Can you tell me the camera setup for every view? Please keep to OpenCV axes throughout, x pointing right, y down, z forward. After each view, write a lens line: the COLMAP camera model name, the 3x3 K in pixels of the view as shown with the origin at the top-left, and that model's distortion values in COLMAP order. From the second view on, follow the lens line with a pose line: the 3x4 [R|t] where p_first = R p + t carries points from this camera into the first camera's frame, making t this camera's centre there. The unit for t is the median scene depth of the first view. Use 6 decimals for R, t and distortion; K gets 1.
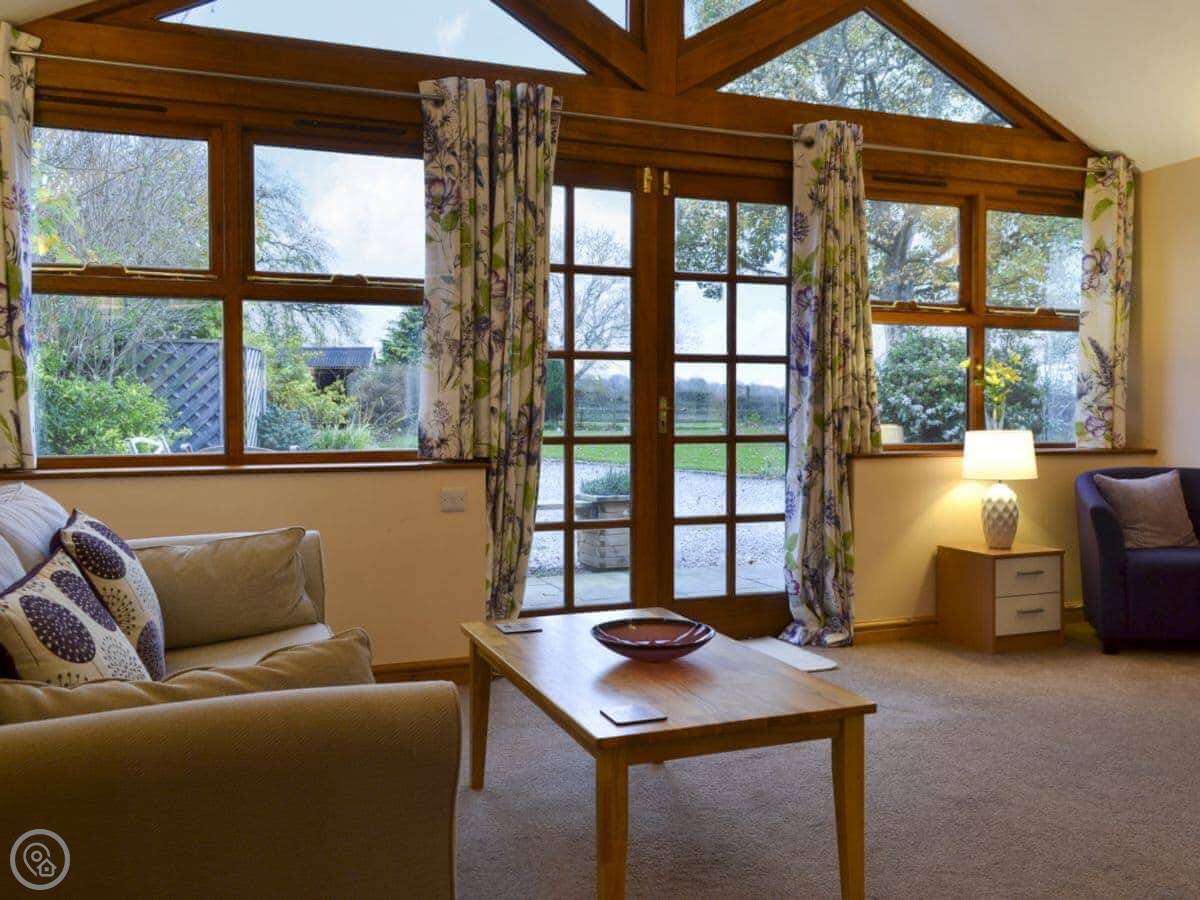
lens RADIAL K [[1033.5, 0, 613.3], [0, 1033.5, 410.4], [0, 0, 1]] dist [0.018054, -0.003522]
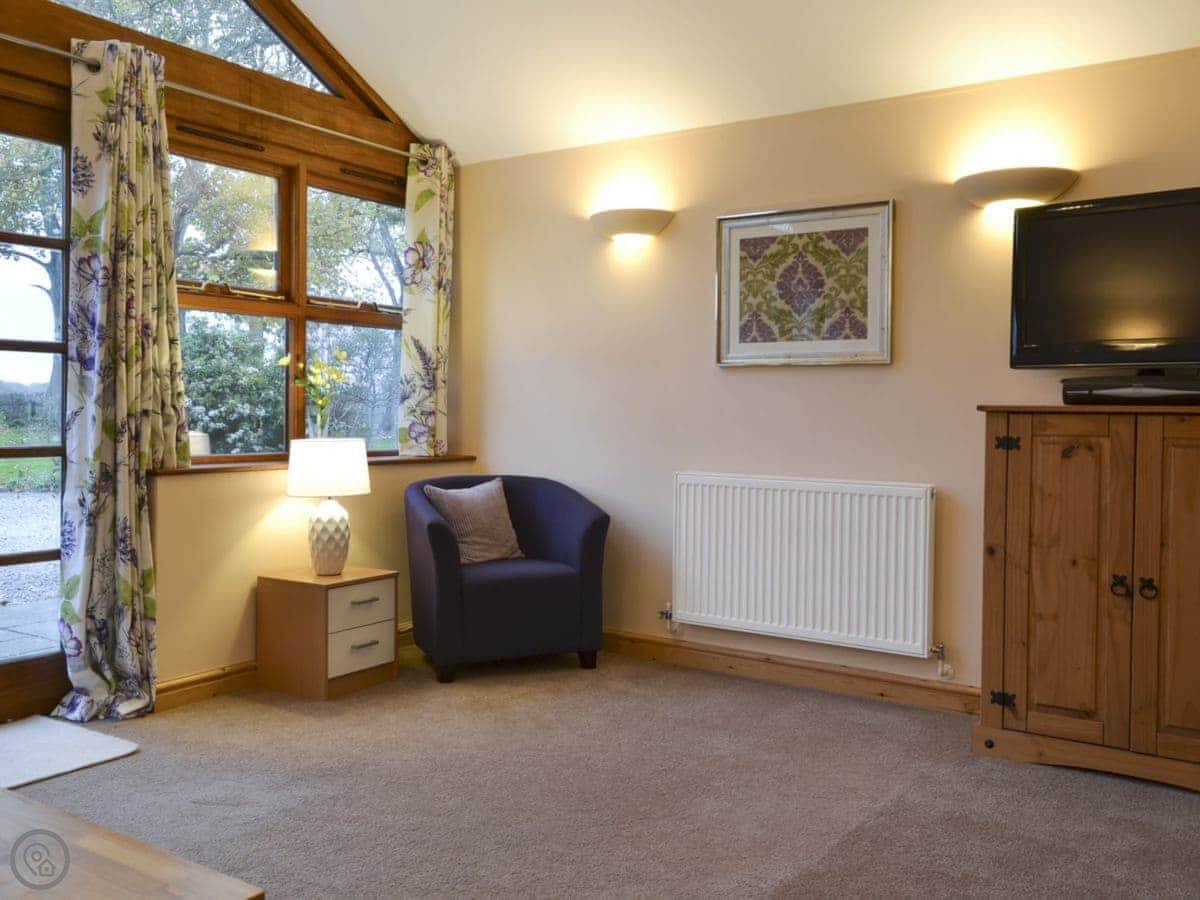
lens RADIAL K [[1106.9, 0, 550.6], [0, 1106.9, 425.9], [0, 0, 1]] dist [0.020819, 0.000000]
pose [[0.829133, -0.002641, 0.559045, 0.007913], [-0.004324, 0.999929, 0.011137, -0.002318], [-0.559035, -0.011652, 0.829062, 0.124311]]
